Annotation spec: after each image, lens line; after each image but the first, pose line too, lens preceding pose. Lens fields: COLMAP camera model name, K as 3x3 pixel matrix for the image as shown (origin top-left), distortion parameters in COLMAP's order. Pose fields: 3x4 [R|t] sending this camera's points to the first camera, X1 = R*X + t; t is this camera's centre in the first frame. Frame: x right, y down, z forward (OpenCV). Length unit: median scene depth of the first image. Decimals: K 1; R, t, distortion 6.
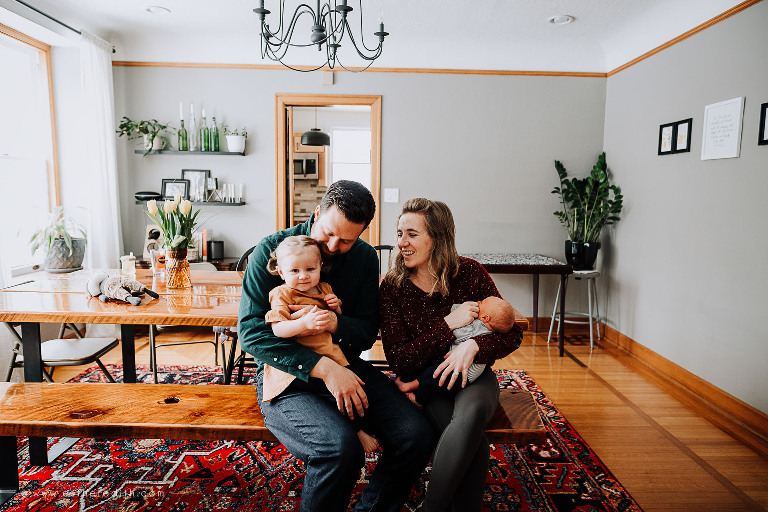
lens RADIAL K [[509.5, 0, 384.1], [0, 509.5, 253.7], [0, 0, 1]] dist [-0.006671, -0.000147]
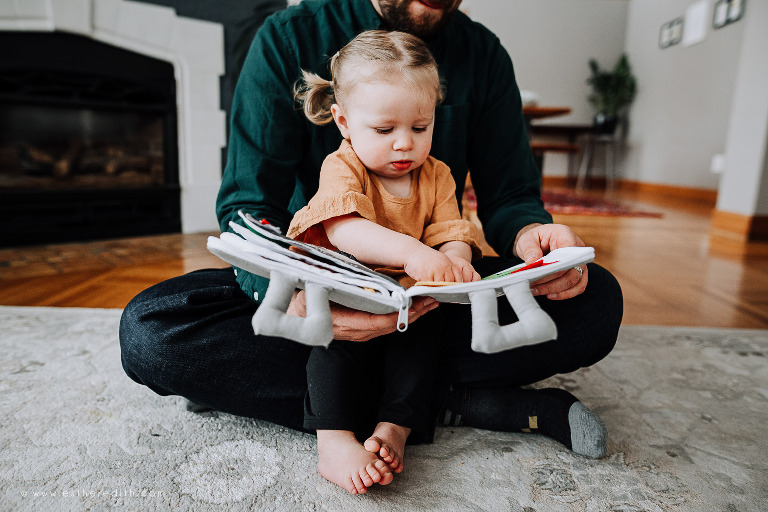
lens RADIAL K [[523.4, 0, 385.2], [0, 523.4, 257.7], [0, 0, 1]] dist [-0.007084, 0.000903]
pose [[0.998935, 0.025196, -0.038651, -0.158779], [-0.021936, 0.996343, 0.082582, 0.258621], [0.040590, -0.081647, 0.995834, -0.501756]]
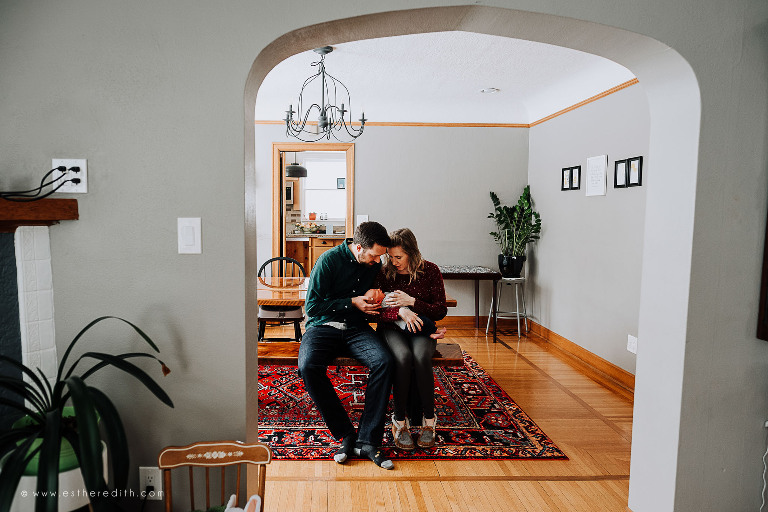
lens RADIAL K [[532.8, 0, 339.4], [0, 532.8, 260.1], [0, 0, 1]] dist [-0.008513, -0.001489]
pose [[0.999970, -0.007664, -0.000694, -0.044992], [0.007644, 0.999654, -0.025162, 0.018714], [0.000886, 0.025156, 0.999683, -0.344546]]
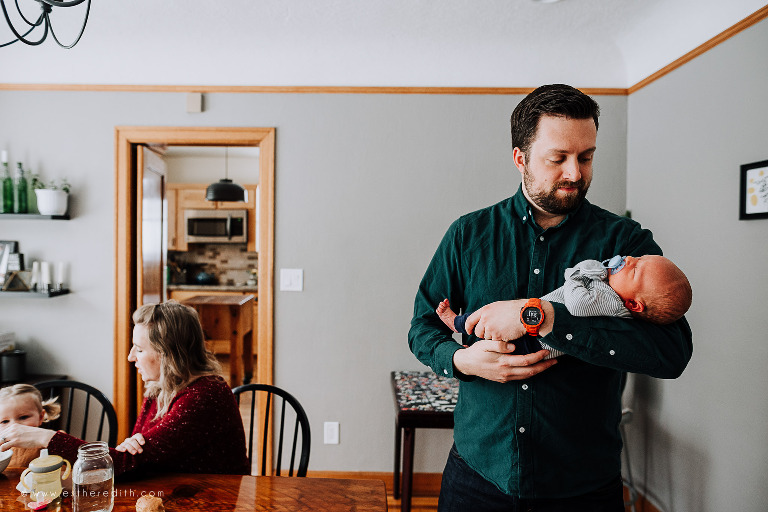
lens RADIAL K [[528.1, 0, 353.2], [0, 528.1, 256.2], [0, 0, 1]] dist [0.004072, 0.001852]
pose [[0.999017, -0.001734, -0.044285, 0.126045], [-0.002589, 0.995244, -0.097377, -0.082227], [0.044243, 0.097396, 0.994262, 0.352652]]
